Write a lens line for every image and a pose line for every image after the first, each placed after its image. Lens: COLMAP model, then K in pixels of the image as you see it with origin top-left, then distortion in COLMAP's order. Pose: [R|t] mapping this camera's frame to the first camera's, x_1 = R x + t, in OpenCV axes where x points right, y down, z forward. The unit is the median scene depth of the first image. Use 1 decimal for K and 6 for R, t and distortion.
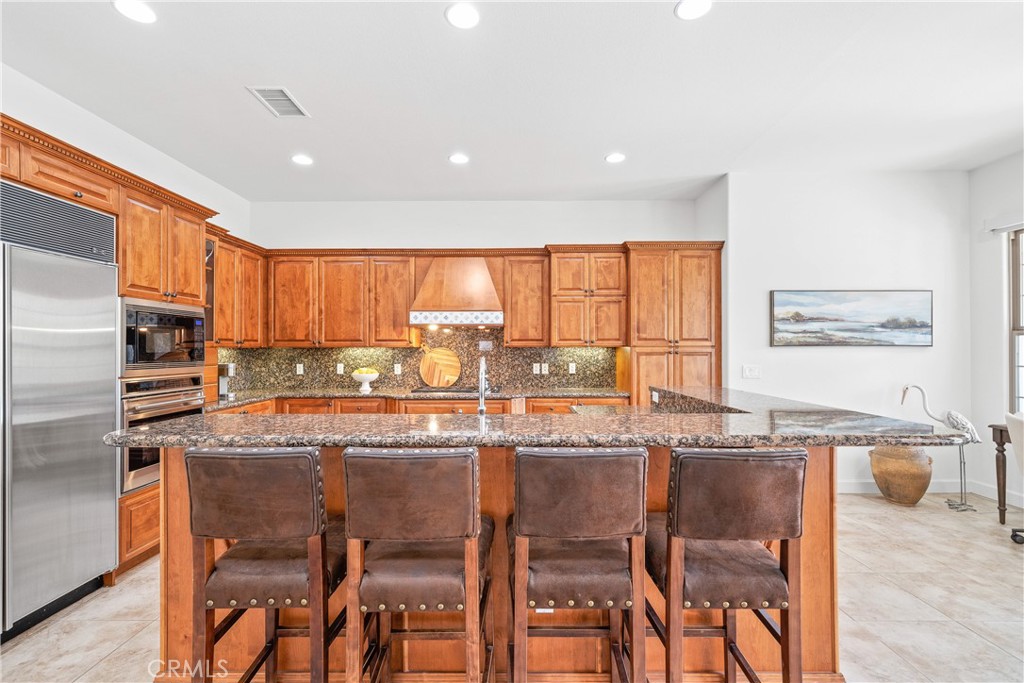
lens RADIAL K [[463.3, 0, 520.2], [0, 463.3, 346.5], [0, 0, 1]] dist [0.002261, -0.000045]
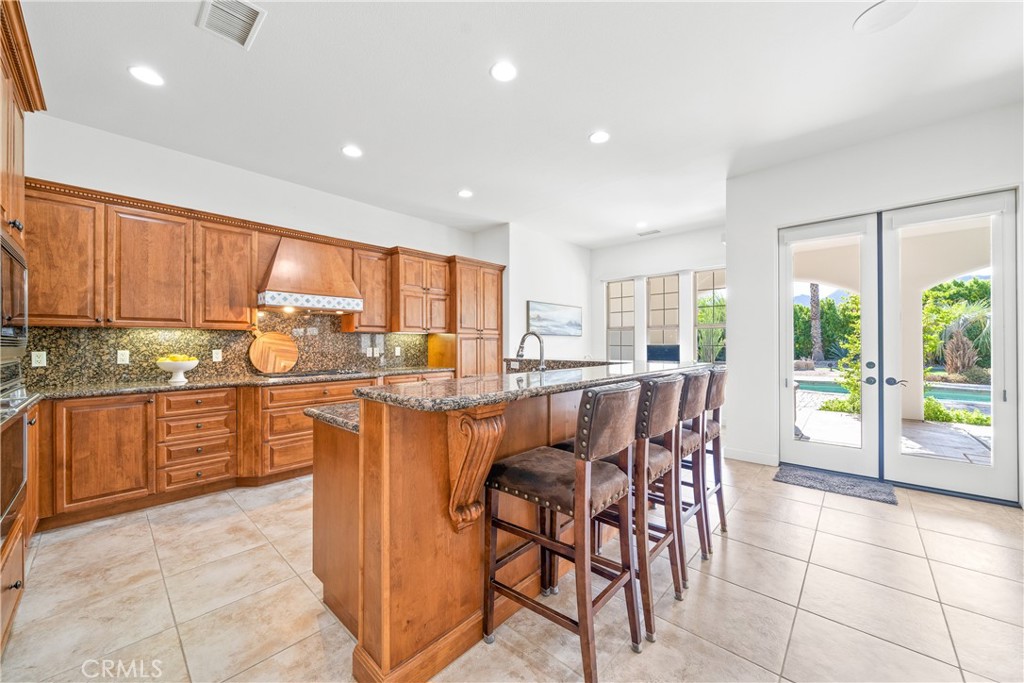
lens RADIAL K [[377.0, 0, 507.6], [0, 377.0, 342.1], [0, 0, 1]] dist [-0.004112, -0.000148]
pose [[0.683960, 0.002395, 0.729515, -0.433604], [-0.002541, 0.999996, -0.000900, 0.024761], [-0.729515, -0.001238, 0.683964, 0.129392]]
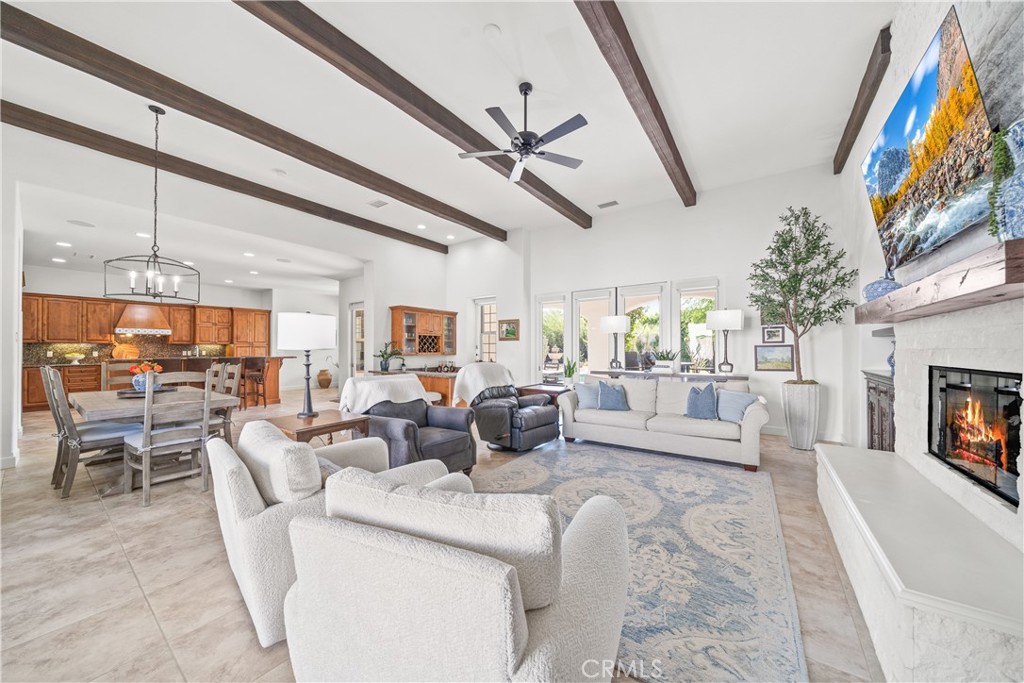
lens RADIAL K [[348.6, 0, 505.3], [0, 348.6, 347.3], [0, 0, 1]] dist [0.001717, 0.000059]
pose [[0.603179, 0.006486, 0.797579, -0.433767], [-0.005917, 0.999976, -0.003658, 0.015479], [-0.797584, -0.002513, 0.603203, -1.518230]]
